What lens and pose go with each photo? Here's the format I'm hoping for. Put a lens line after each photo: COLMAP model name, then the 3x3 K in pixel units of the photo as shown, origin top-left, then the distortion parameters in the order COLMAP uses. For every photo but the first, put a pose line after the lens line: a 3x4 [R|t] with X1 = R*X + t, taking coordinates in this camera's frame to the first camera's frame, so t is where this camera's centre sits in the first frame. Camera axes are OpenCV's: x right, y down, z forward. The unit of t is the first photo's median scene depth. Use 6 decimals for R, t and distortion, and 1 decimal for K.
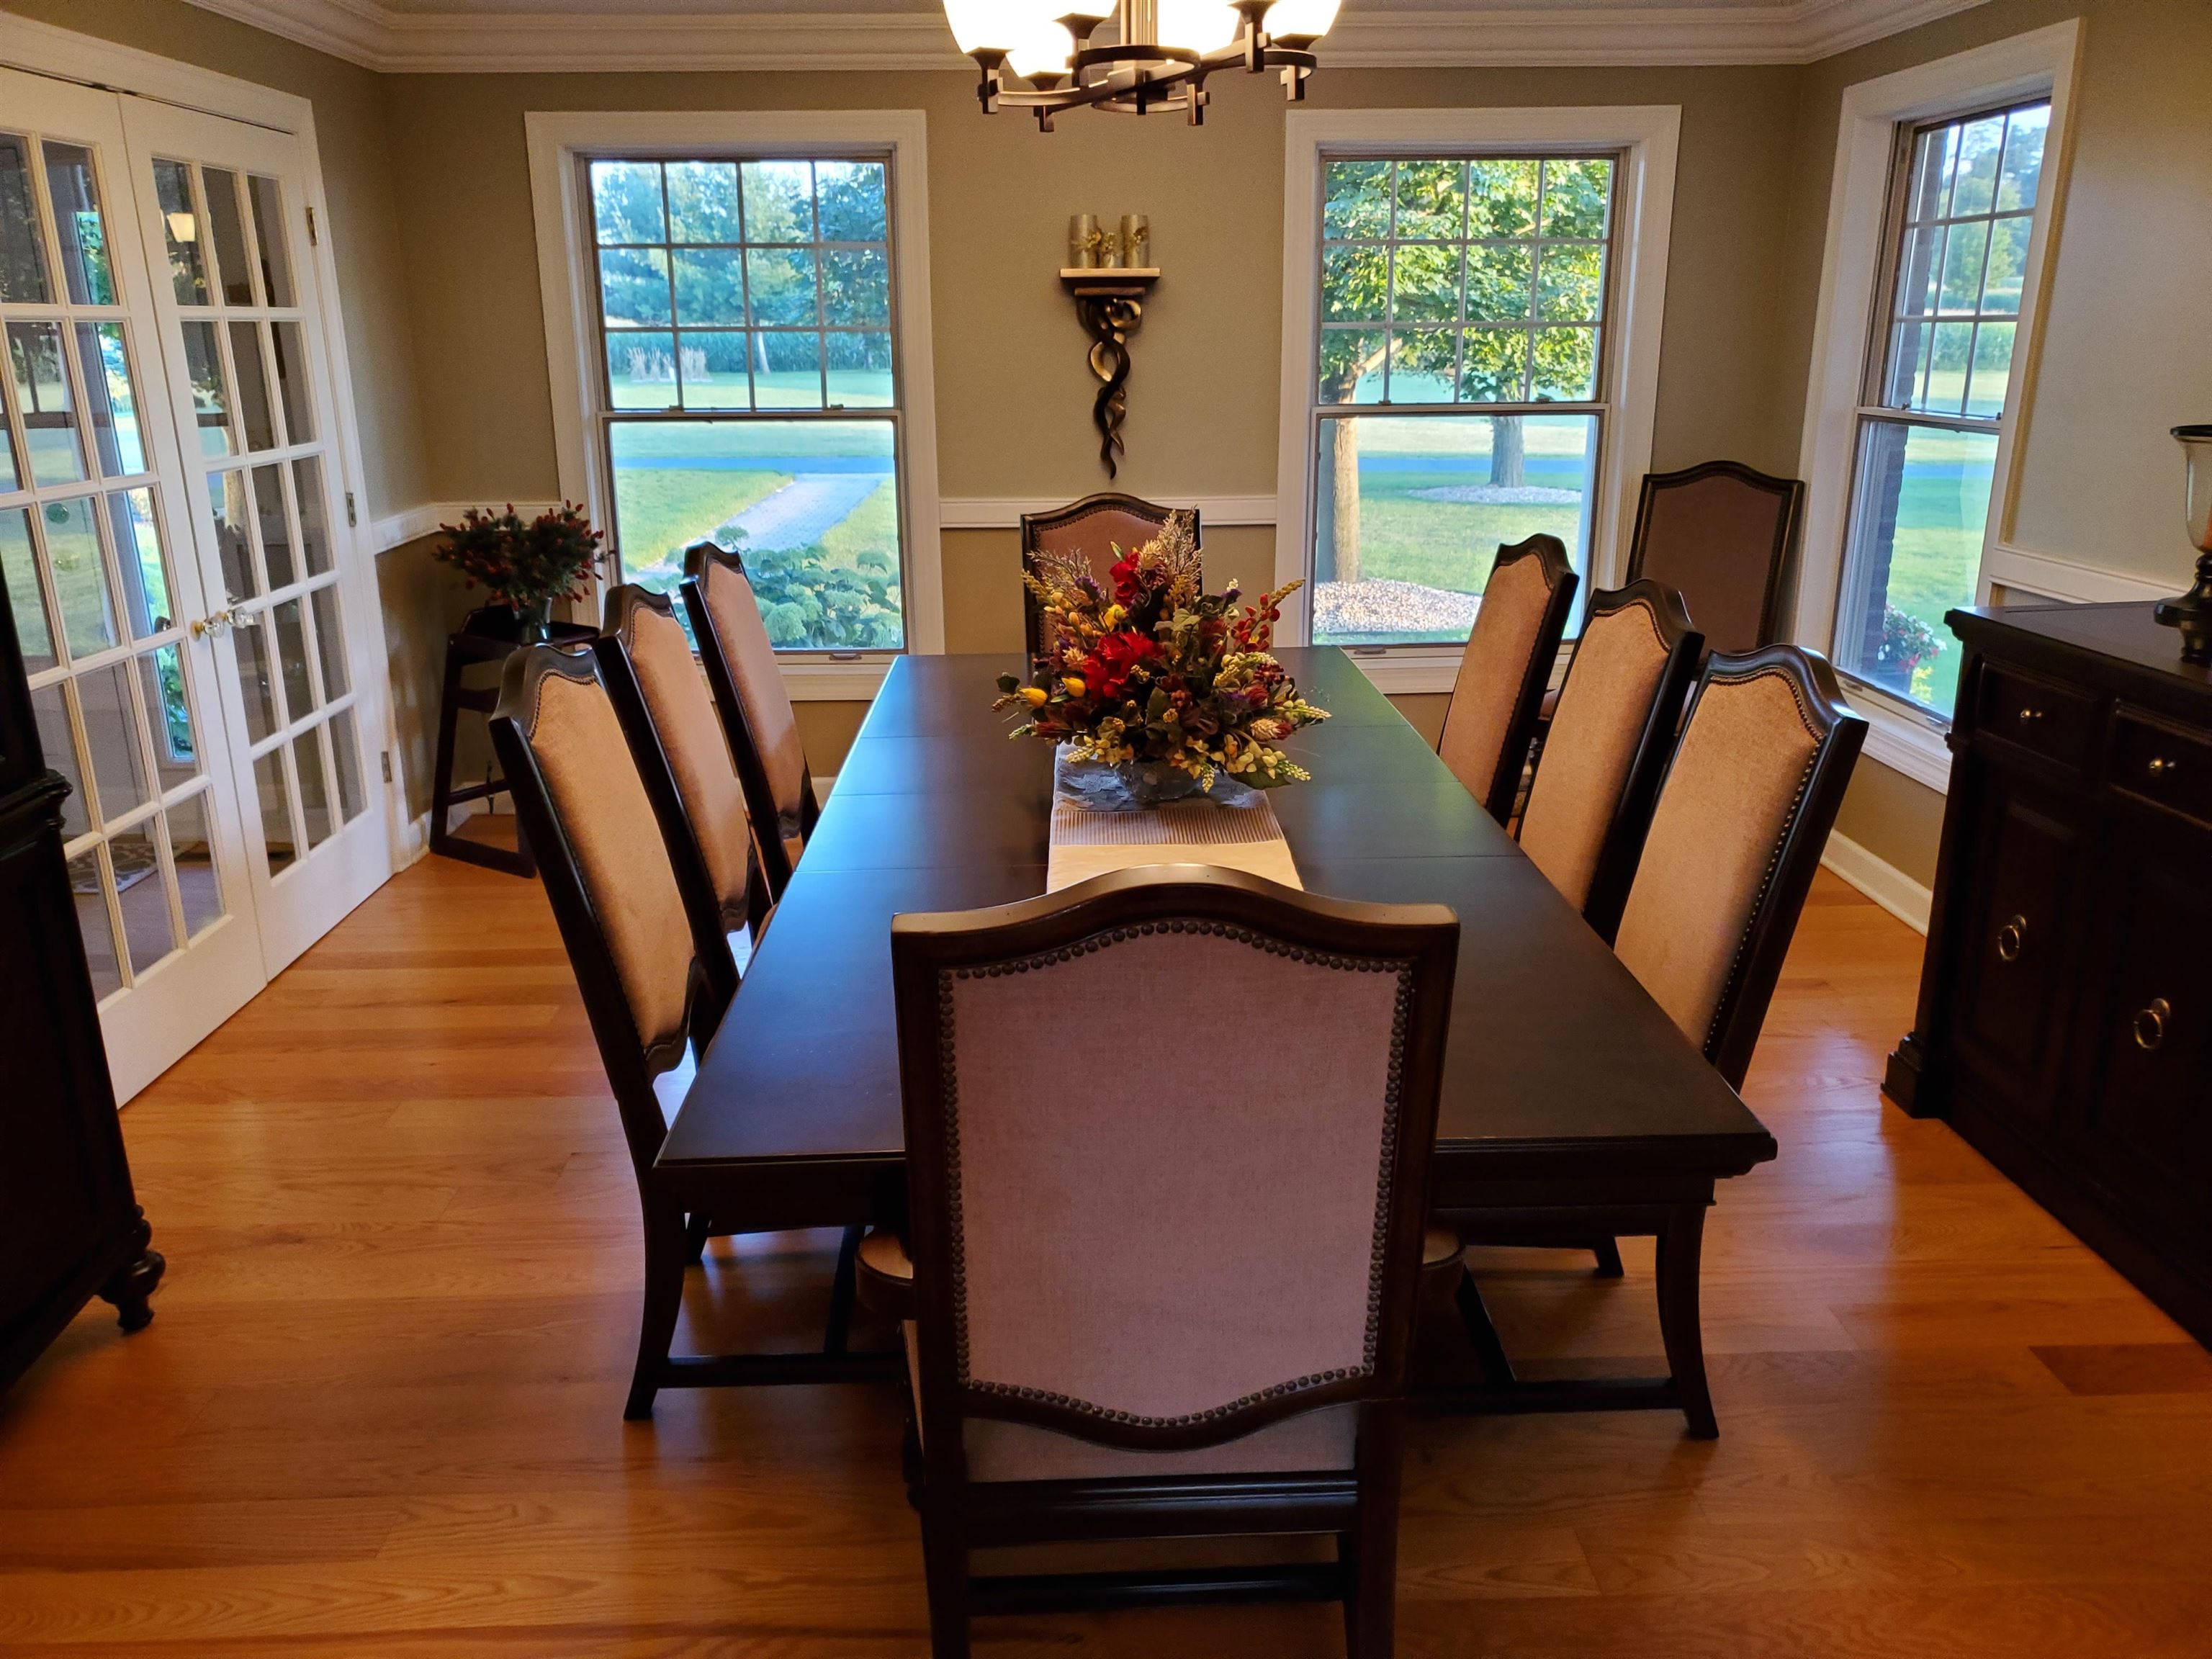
lens RADIAL K [[1725.9, 0, 1073.7], [0, 1725.9, 838.9], [0, 0, 1]] dist [-0.001609, 0.061210]
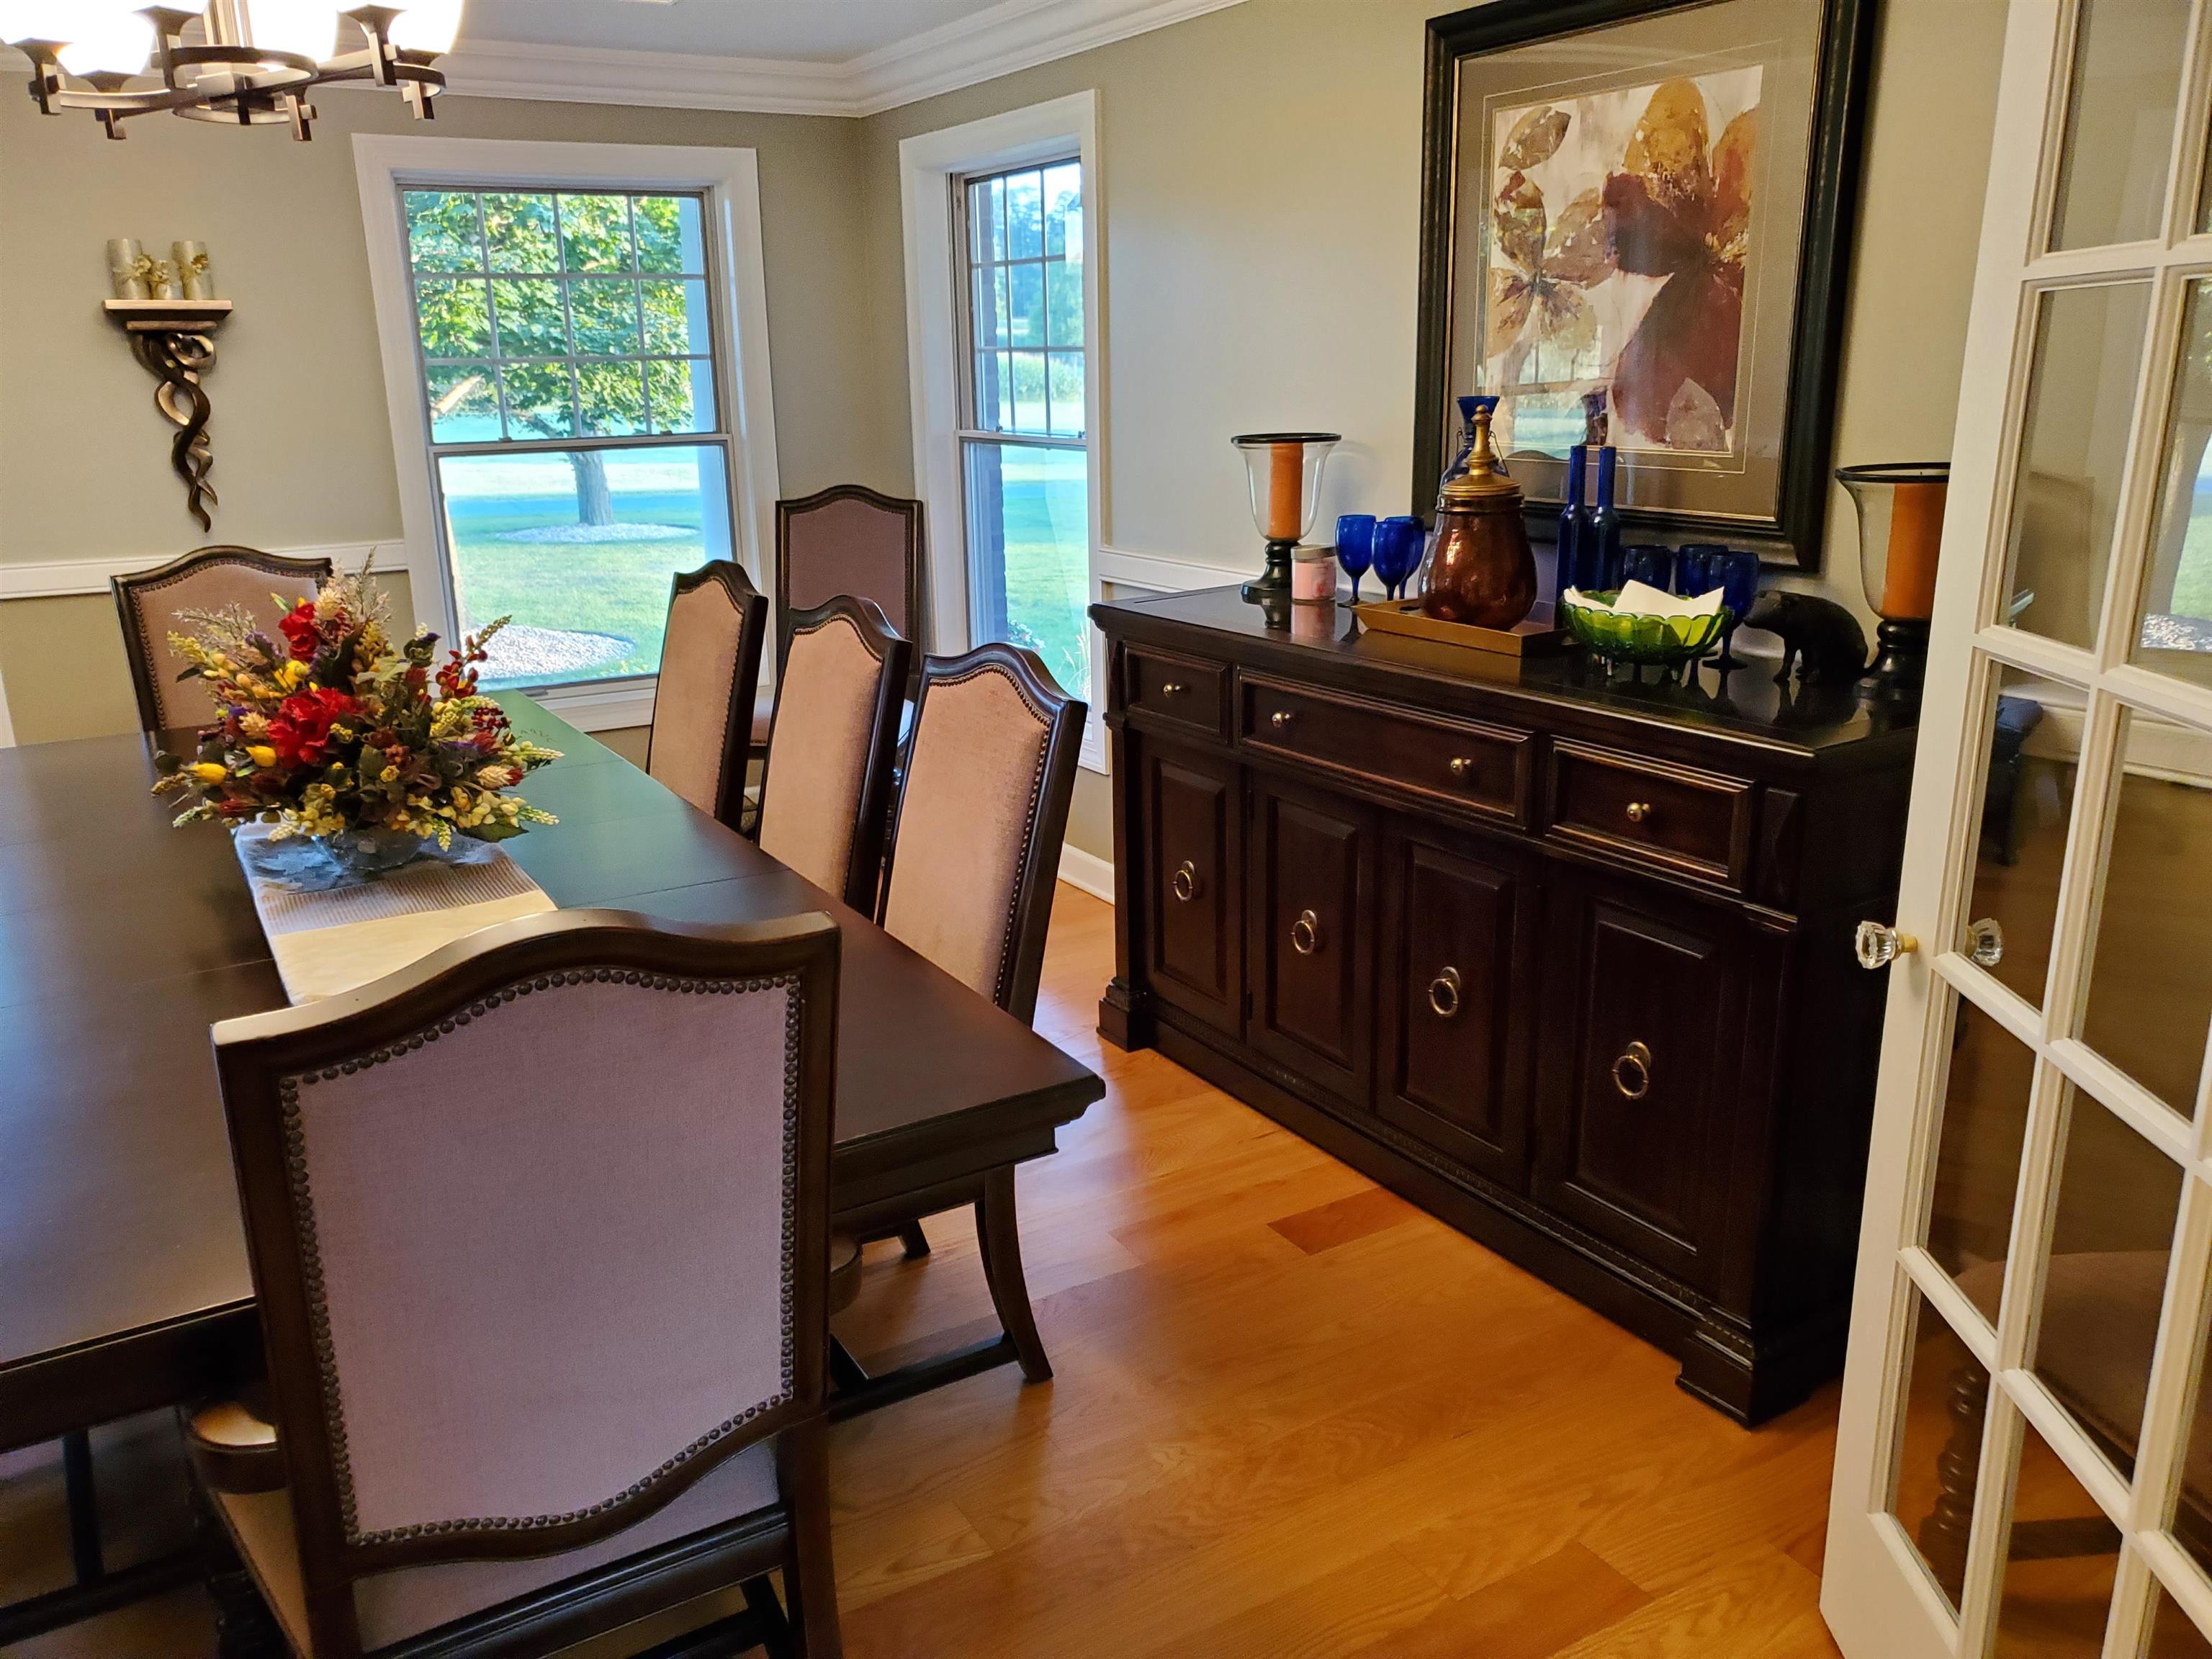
lens RADIAL K [[1728.1, 0, 1018.3], [0, 1728.1, 829.3], [0, 0, 1]] dist [0.046669, 0.000700]
pose [[0.889396, -0.135611, 0.436559, -0.046571], [0.147439, 0.989047, 0.006858, 0.000160], [-0.432708, 0.058267, 0.899649, 0.014540]]
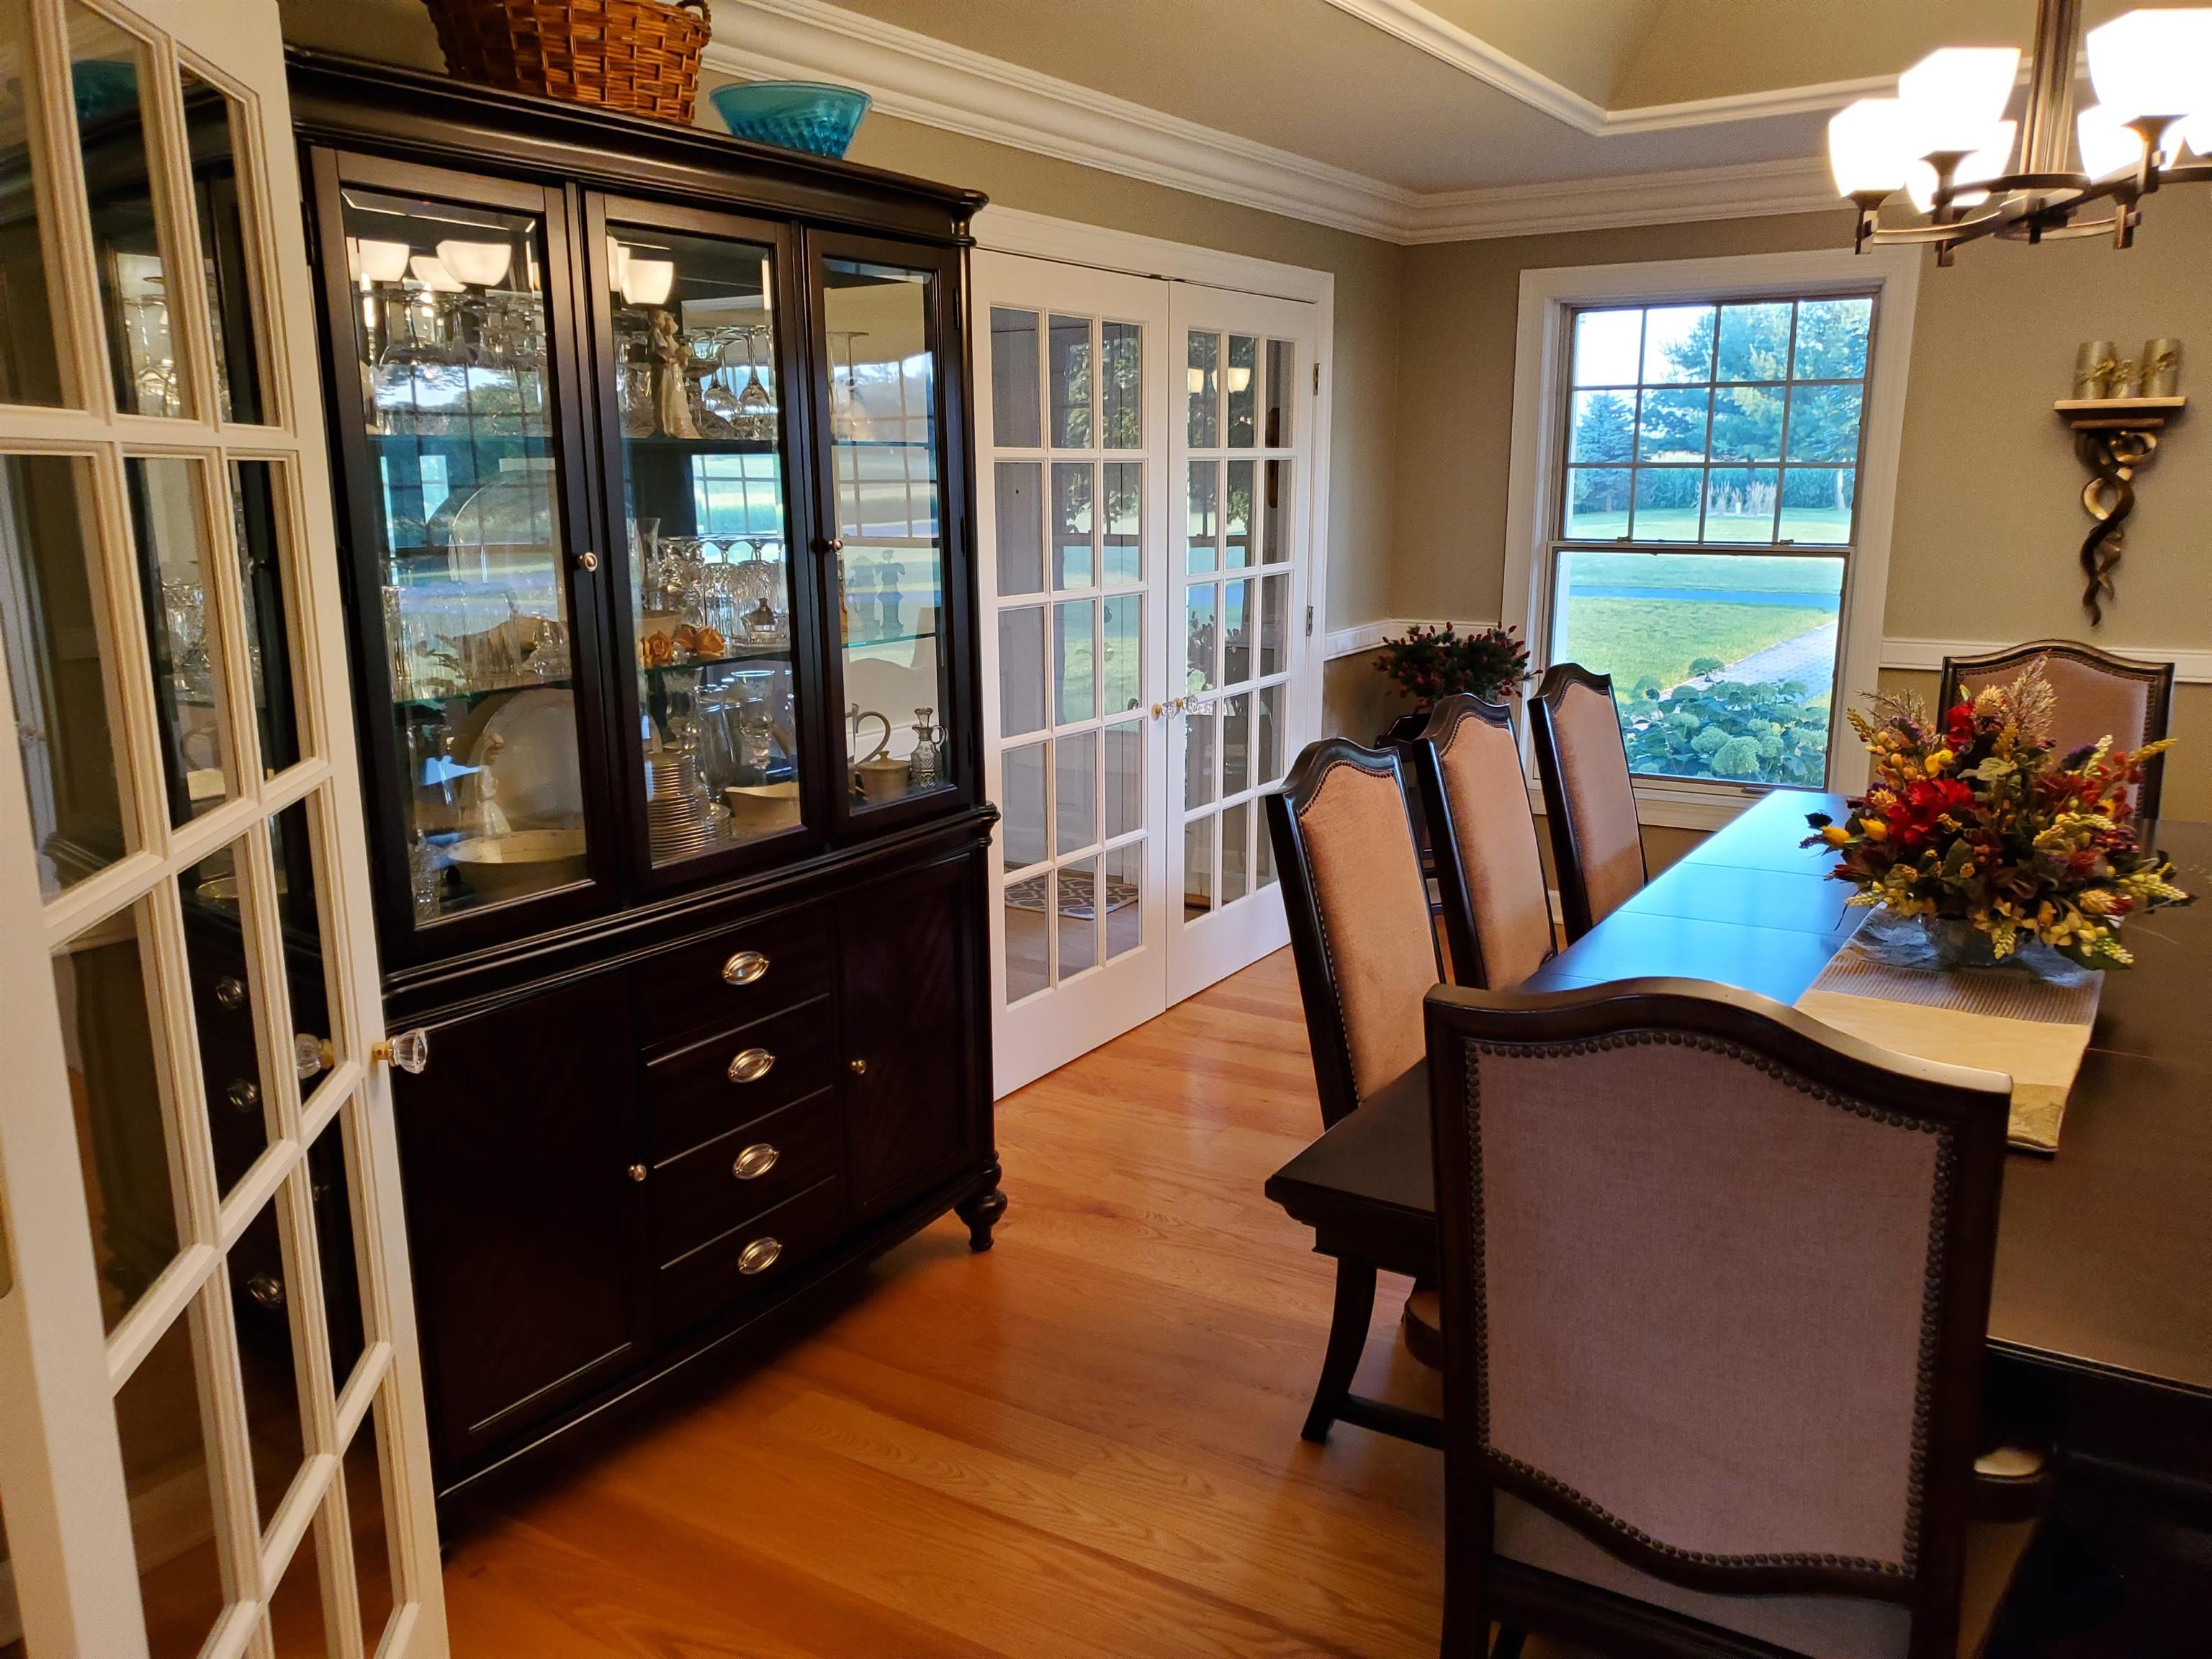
lens RADIAL K [[1660.2, 0, 1106.0], [0, 1660.2, 829.5], [0, 0, 1]] dist [0.069551, -0.057399]
pose [[0.852852, 0.117097, -0.508853, 0.098890], [-0.153538, 0.987686, -0.030048, 0.003810], [0.499068, 0.103755, 0.860329, -0.014944]]
